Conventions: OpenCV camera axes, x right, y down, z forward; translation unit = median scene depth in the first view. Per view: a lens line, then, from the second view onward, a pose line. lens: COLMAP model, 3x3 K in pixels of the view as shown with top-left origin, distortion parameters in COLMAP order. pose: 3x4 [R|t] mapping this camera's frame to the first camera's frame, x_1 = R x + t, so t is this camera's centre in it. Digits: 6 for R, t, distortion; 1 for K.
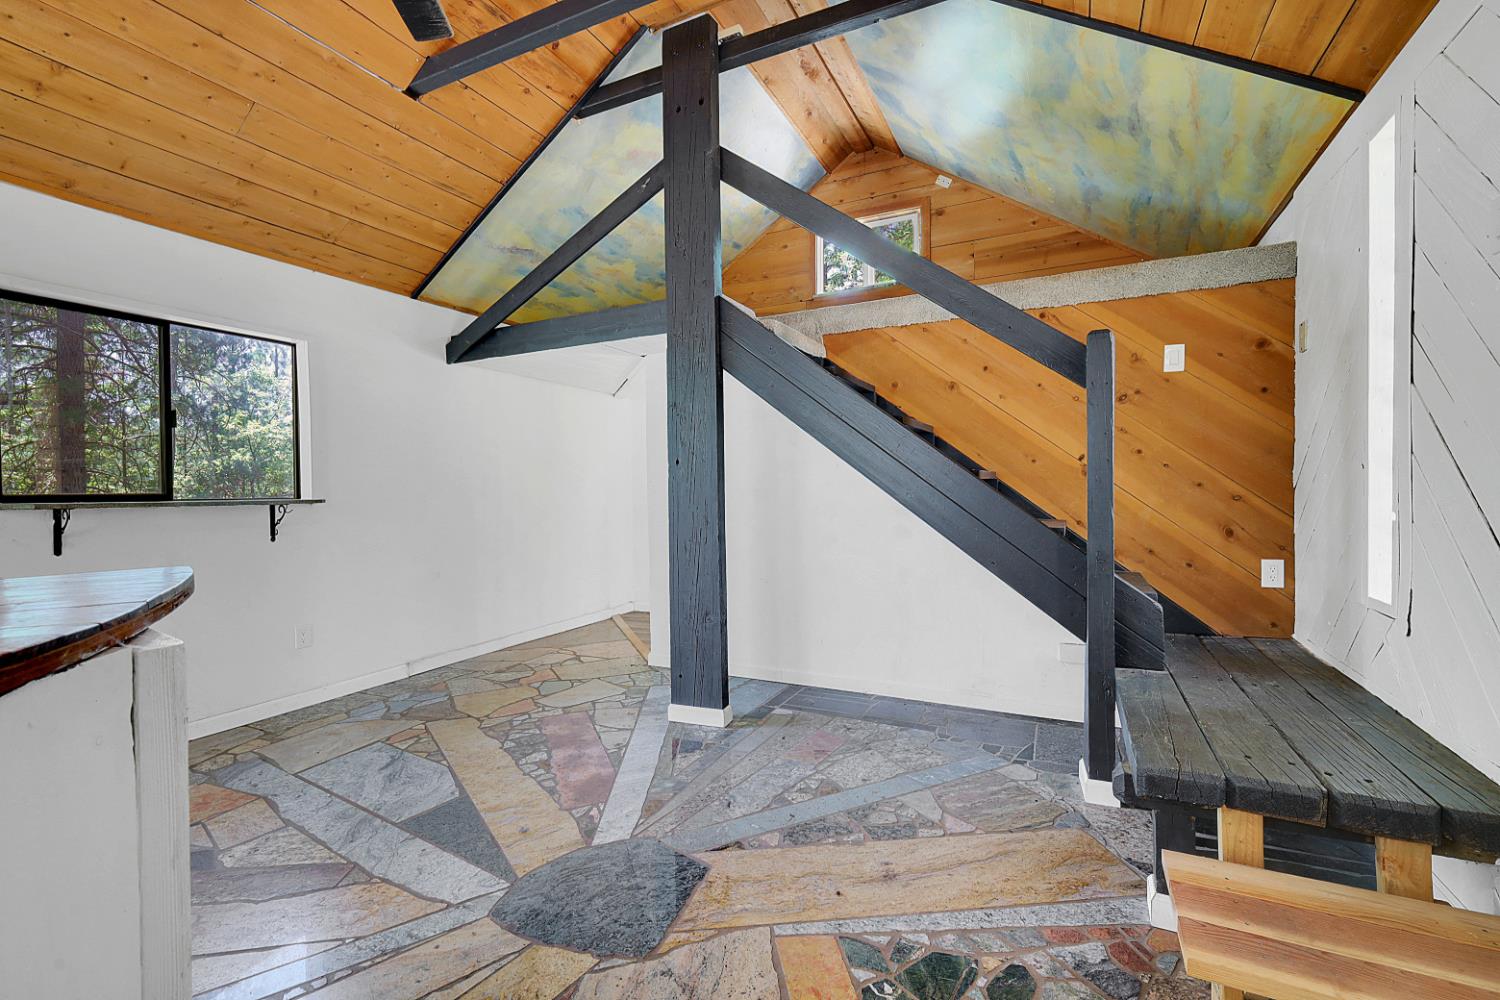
lens RADIAL K [[649.8, 0, 748.2], [0, 649.8, 493.6], [0, 0, 1]] dist [0.000624, -0.000040]
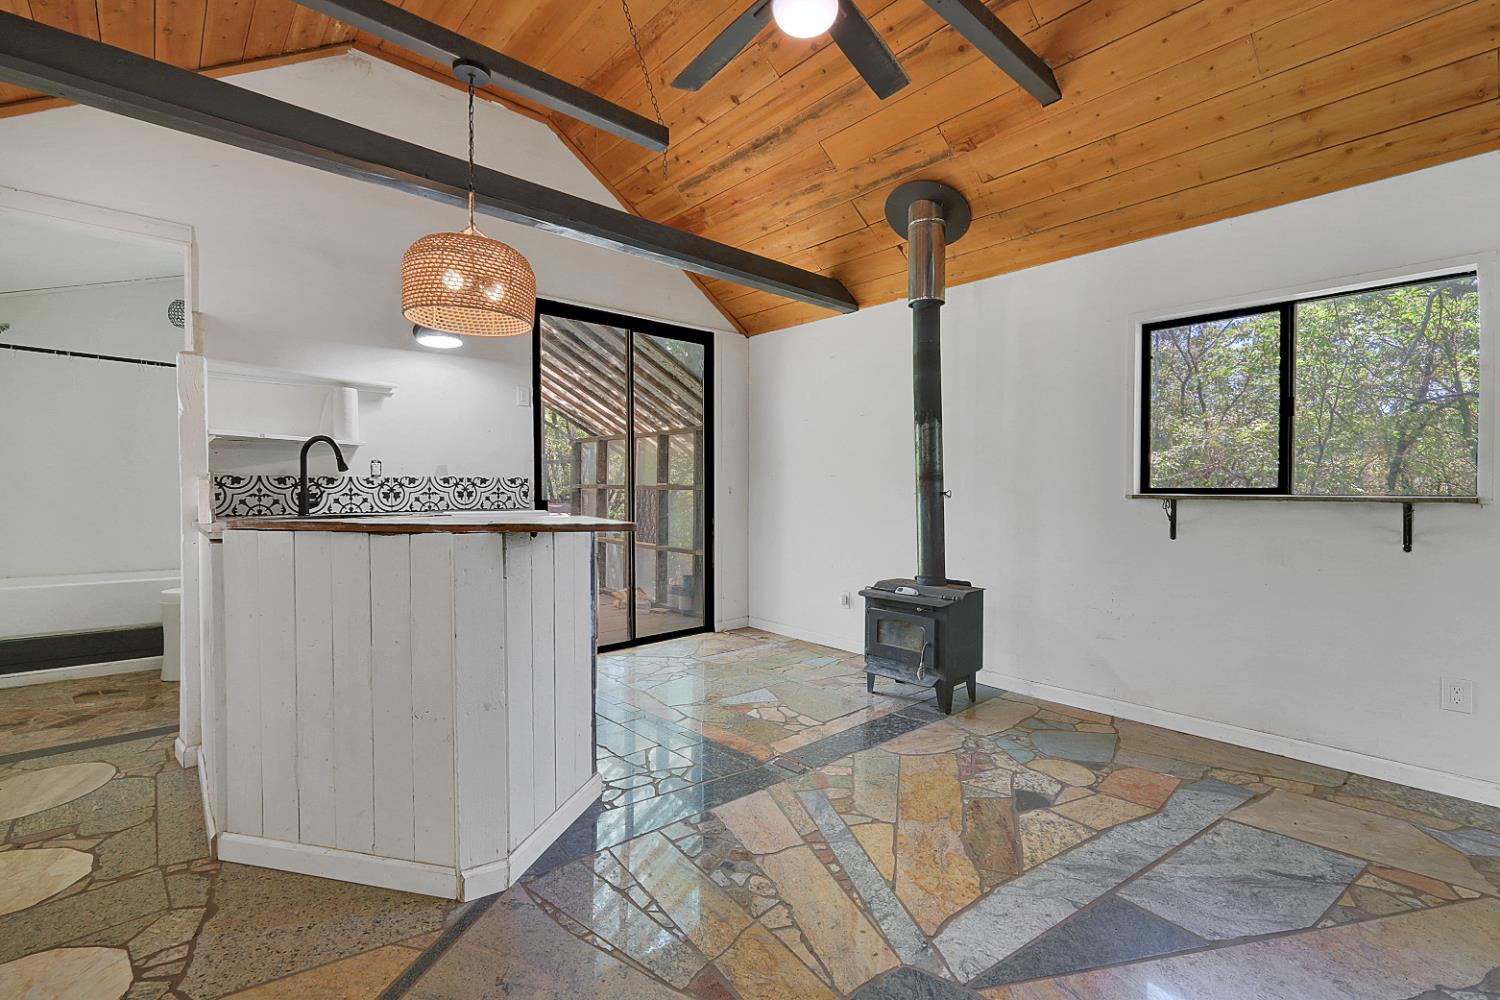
lens RADIAL K [[667.2, 0, 747.9], [0, 667.2, 496.7], [0, 0, 1]] dist [0.000287, 0.000018]
pose [[-0.379885, 0.022130, -0.924769, 0.331578], [-0.002513, 0.999685, 0.024955, -0.009599], [0.925030, 0.011803, -0.379710, 0.737439]]
